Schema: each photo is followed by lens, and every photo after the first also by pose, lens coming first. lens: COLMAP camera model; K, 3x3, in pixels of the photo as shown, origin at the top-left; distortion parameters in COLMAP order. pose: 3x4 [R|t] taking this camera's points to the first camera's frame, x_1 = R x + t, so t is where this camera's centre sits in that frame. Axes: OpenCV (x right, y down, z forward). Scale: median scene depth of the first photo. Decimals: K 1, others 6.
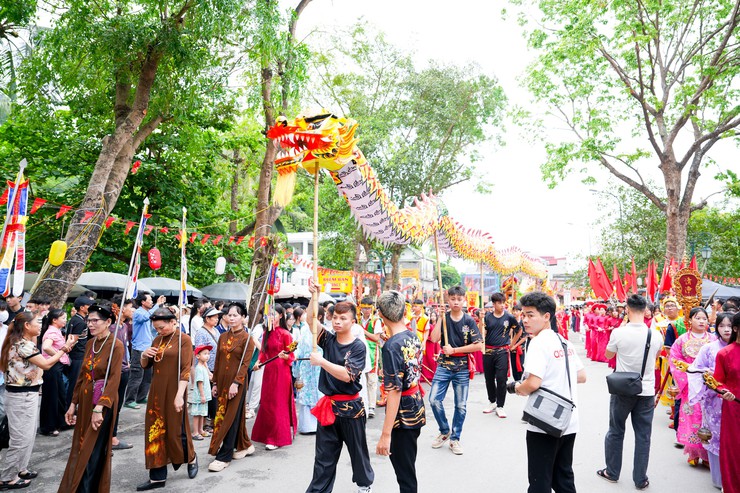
lens RADIAL K [[503.0, 0, 370.0], [0, 503.0, 246.5], [0, 0, 1]] dist [0.000144, 0.000894]
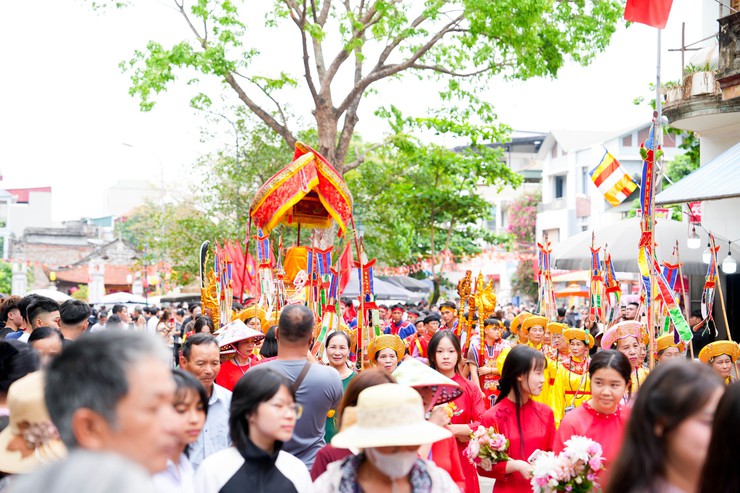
lens RADIAL K [[1494.2, 0, 370.0], [0, 1494.2, 246.5], [0, 0, 1]] dist [0.005922, 0.010936]
pose [[0.817526, 0.021884, 0.575476, -0.494768], [-0.062540, 0.996742, 0.050941, -0.075379], [-0.572486, -0.077635, 0.816231, -0.678436]]
